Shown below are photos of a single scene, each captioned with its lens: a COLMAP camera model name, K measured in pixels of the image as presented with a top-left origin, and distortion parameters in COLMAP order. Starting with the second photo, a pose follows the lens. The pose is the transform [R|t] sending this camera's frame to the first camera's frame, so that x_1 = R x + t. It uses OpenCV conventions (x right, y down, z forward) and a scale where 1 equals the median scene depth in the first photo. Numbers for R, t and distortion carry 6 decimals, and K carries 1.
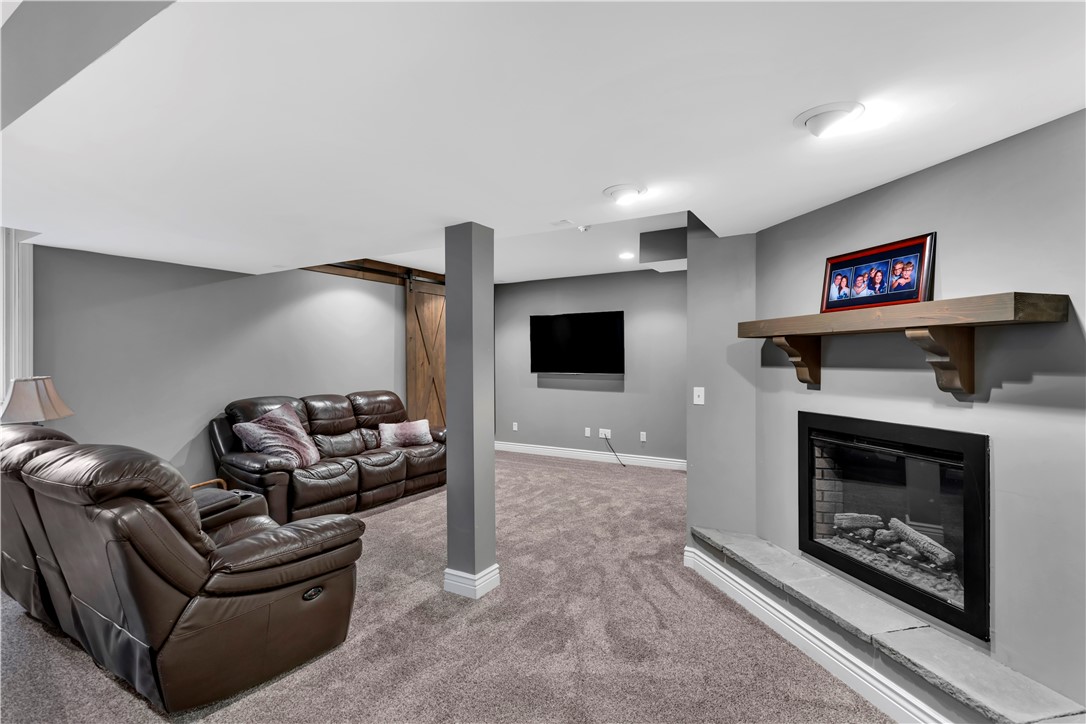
lens RADIAL K [[514.6, 0, 552.7], [0, 514.6, 360.2], [0, 0, 1]] dist [-0.003698, 0.000302]
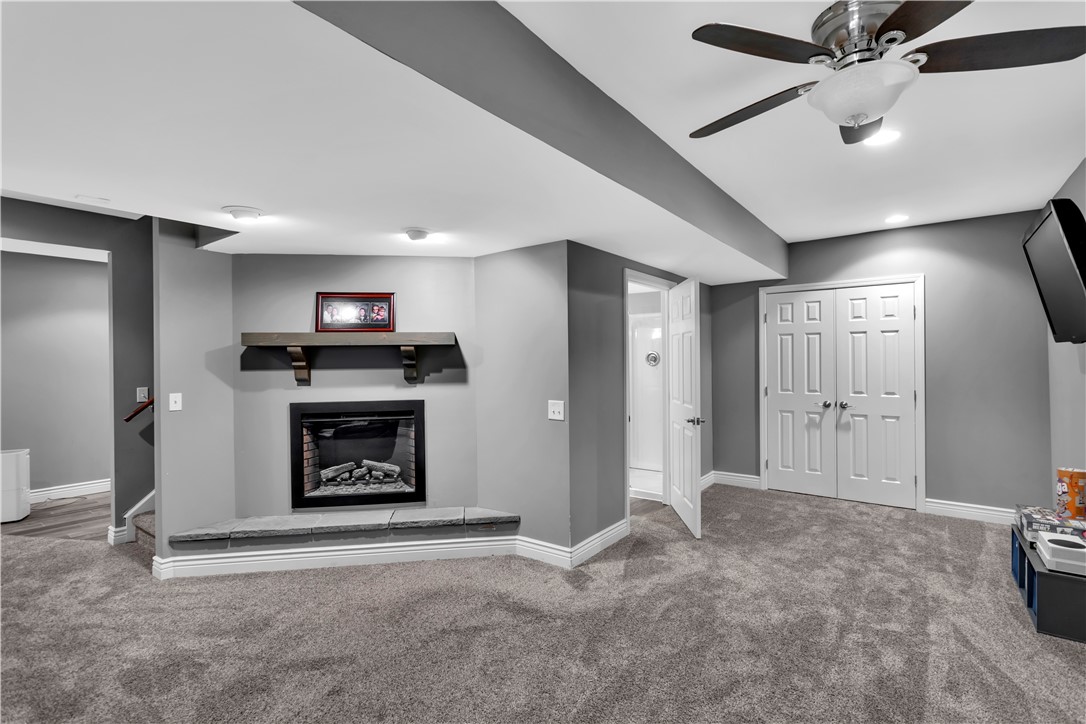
lens RADIAL K [[514.6, 0, 551.6], [0, 514.6, 363.0], [0, 0, 1]] dist [-0.003698, 0.000302]
pose [[0.072199, -0.004732, 0.997379, -0.859925], [0.014550, 0.999887, 0.003691, 0.001138], [-0.997284, 0.014245, 0.072260, 0.262484]]
